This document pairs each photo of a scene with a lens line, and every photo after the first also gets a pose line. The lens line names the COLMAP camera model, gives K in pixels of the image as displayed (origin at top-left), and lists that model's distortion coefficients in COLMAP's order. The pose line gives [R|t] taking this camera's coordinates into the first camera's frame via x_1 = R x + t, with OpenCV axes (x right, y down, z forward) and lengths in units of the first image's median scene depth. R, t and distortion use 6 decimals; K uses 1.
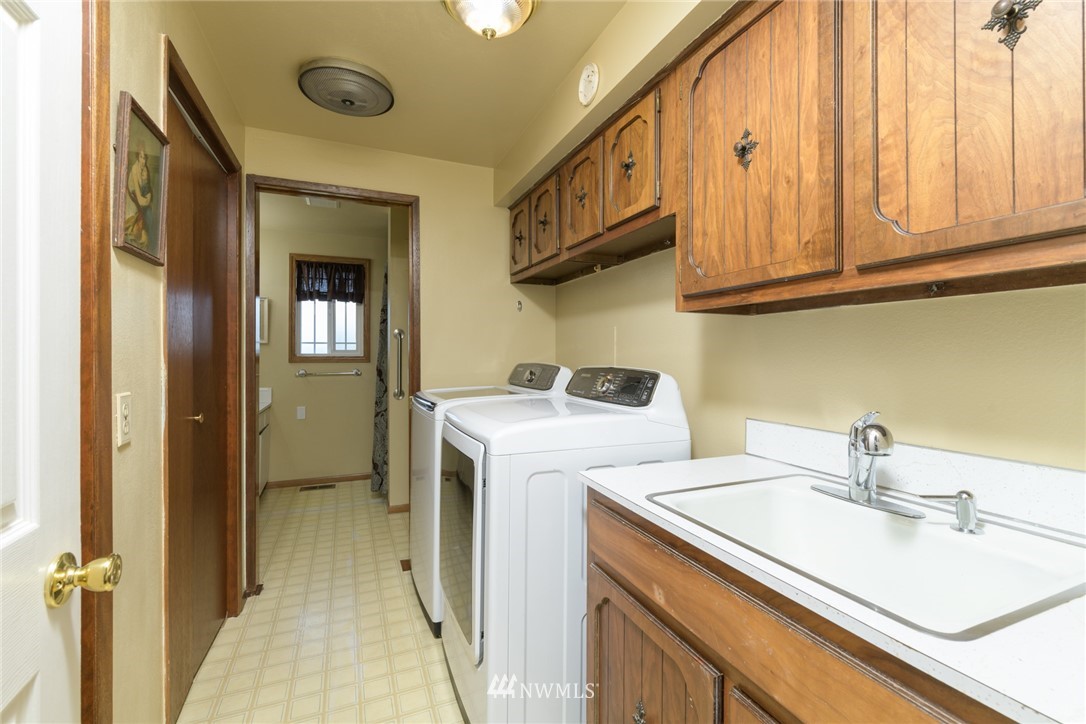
lens RADIAL K [[468.5, 0, 549.7], [0, 468.5, 354.9], [0, 0, 1]] dist [-0.002267, -0.000262]
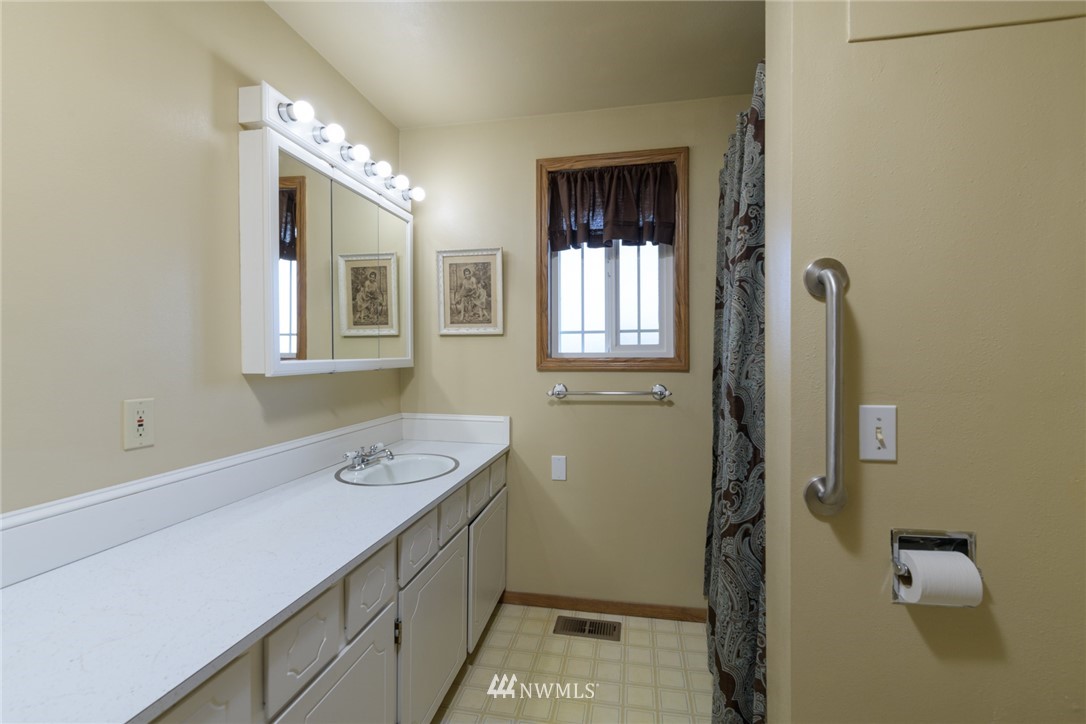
lens RADIAL K [[468.5, 0, 547.0], [0, 468.5, 358.9], [0, 0, 1]] dist [-0.002267, -0.000262]
pose [[0.828419, -0.002734, -0.560102, -0.246231], [0.007165, 0.999958, 0.005716, 0.000757], [0.560062, -0.008749, 0.828404, 0.551932]]
